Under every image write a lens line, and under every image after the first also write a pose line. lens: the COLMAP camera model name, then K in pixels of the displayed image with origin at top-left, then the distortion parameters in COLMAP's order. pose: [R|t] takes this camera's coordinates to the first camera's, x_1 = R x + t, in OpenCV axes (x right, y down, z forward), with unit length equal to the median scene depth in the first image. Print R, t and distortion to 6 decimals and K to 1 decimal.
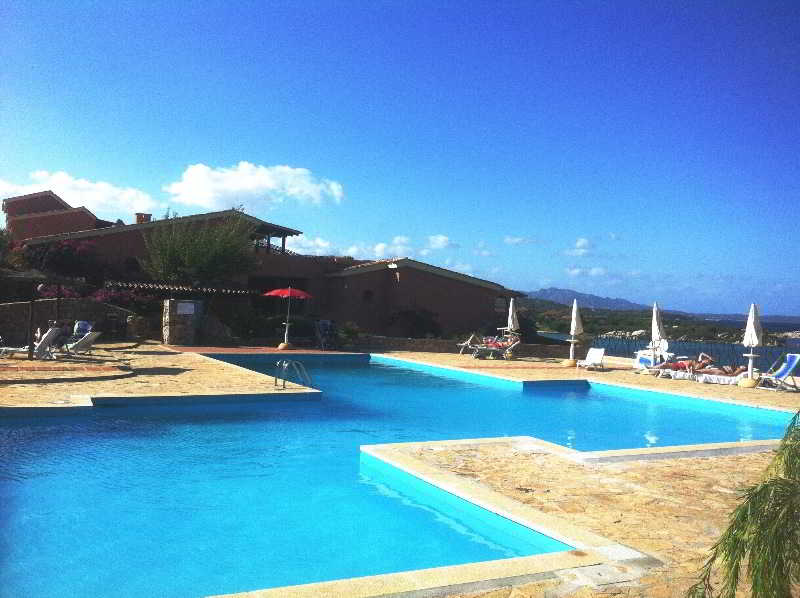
lens RADIAL K [[759.5, 0, 402.0], [0, 759.5, 297.2], [0, 0, 1]] dist [0.026396, 0.000000]
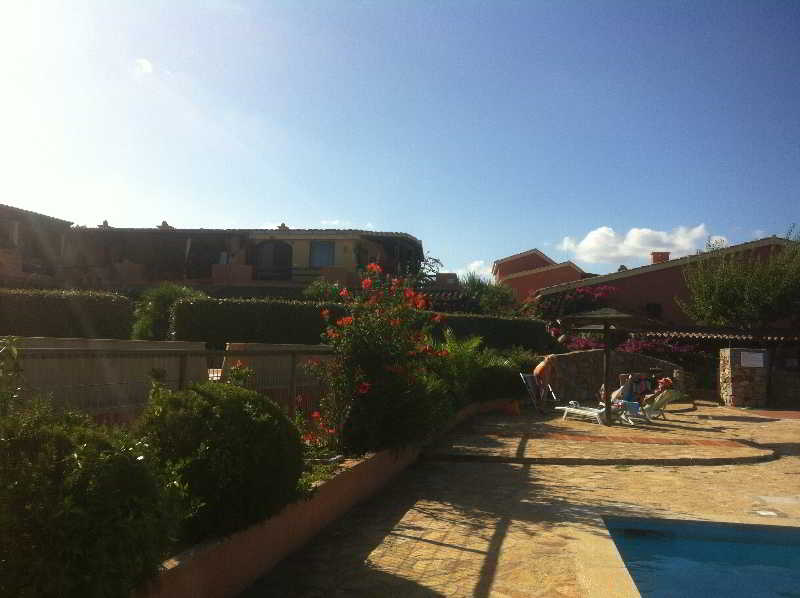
lens RADIAL K [[759.5, 0, 400.3], [0, 759.5, 298.7], [0, 0, 1]] dist [0.026396, 0.000000]
pose [[0.835093, -0.057293, -0.547117, -0.154660], [0.017160, 0.996791, -0.078190, 0.007430], [0.549841, 0.055907, 0.833396, 0.158600]]
